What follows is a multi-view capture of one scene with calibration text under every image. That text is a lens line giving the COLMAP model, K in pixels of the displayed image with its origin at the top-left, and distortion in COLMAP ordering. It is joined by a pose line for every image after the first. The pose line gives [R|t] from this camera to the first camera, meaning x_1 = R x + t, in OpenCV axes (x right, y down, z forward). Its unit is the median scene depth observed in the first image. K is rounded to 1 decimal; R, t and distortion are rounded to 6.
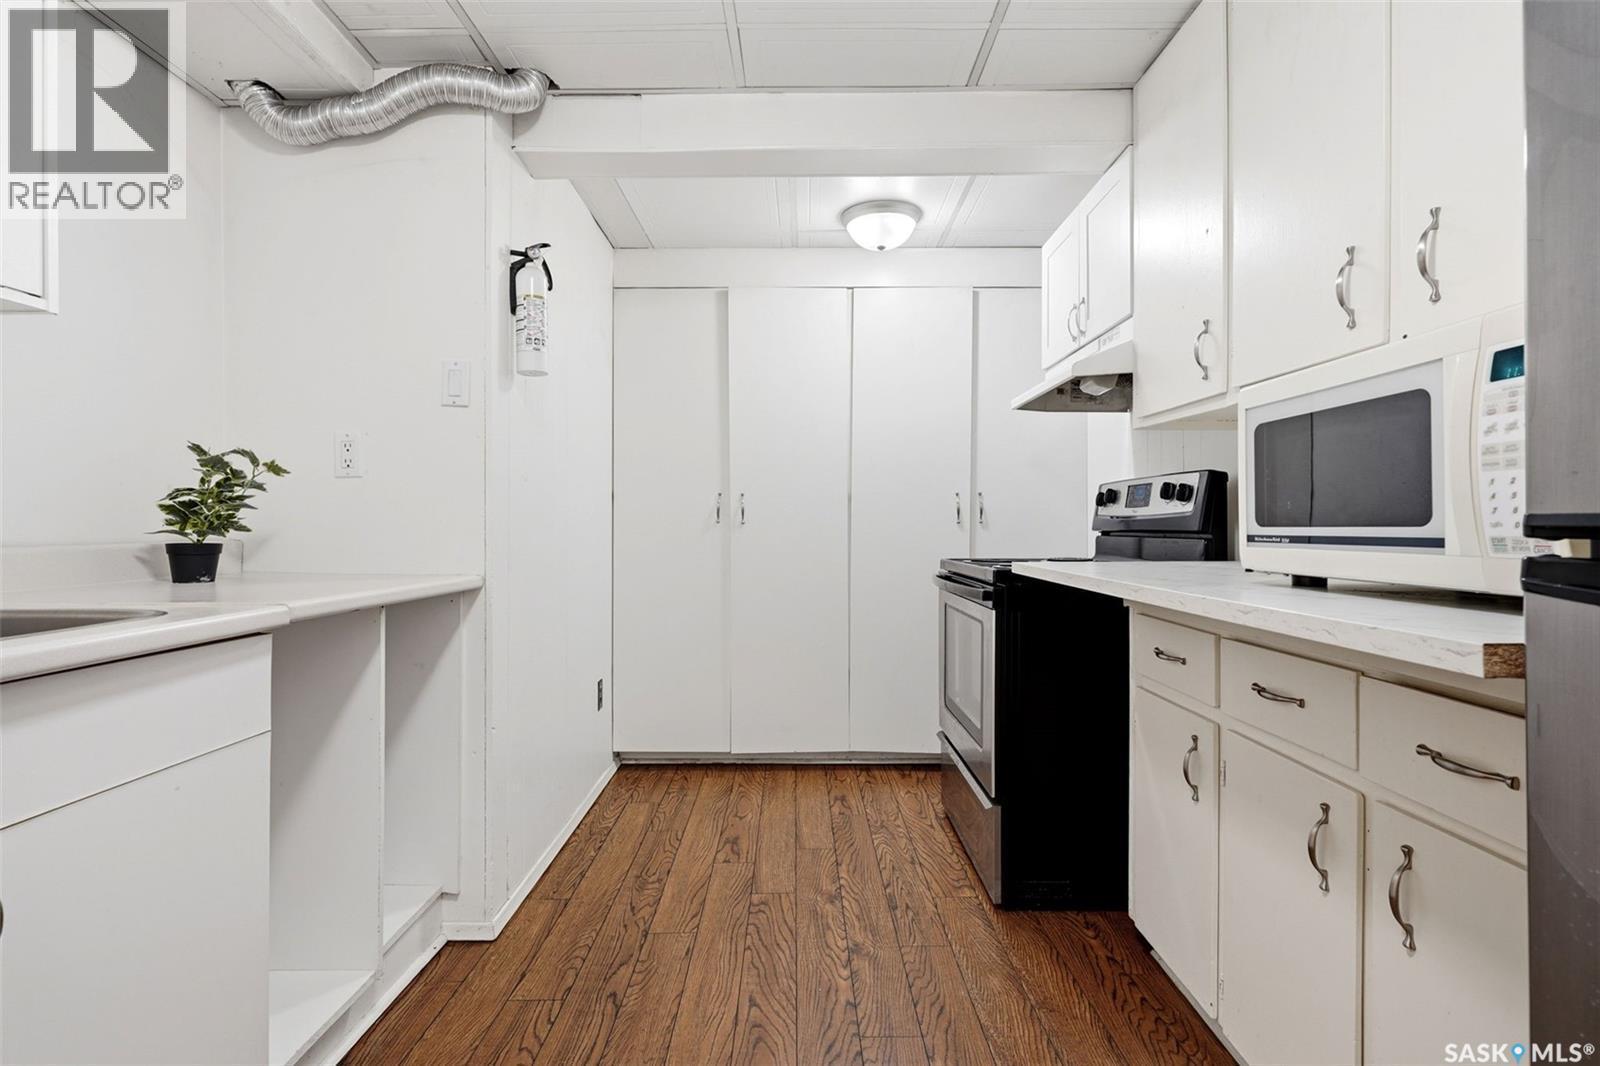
lens RADIAL K [[807.1, 0, 790.2], [0, 807.1, 526.6], [0, 0, 1]] dist [0.001431, -0.000228]
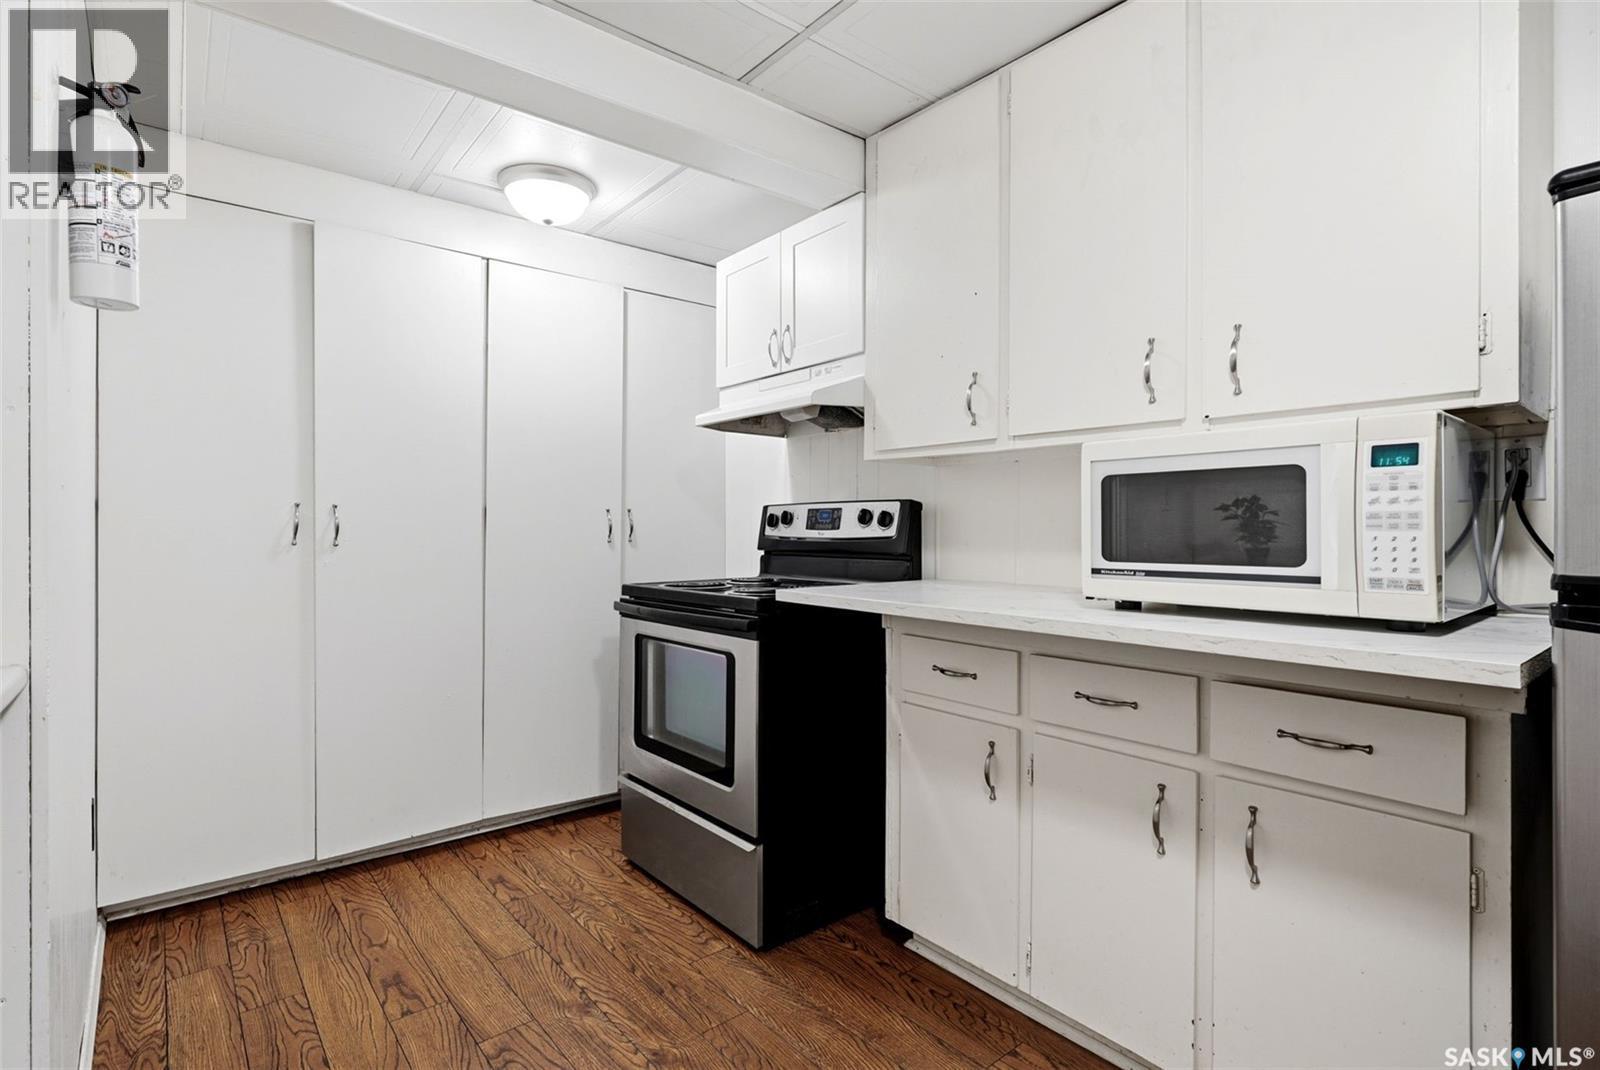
lens RADIAL K [[807.1, 0, 790.2], [0, 807.1, 528.6], [0, 0, 1]] dist [0.001431, -0.000228]
pose [[0.755673, -0.000711, 0.654949, -0.307330], [-0.000624, 0.999998, 0.001805, -0.028001], [-0.654949, -0.001772, 0.755671, 0.226486]]
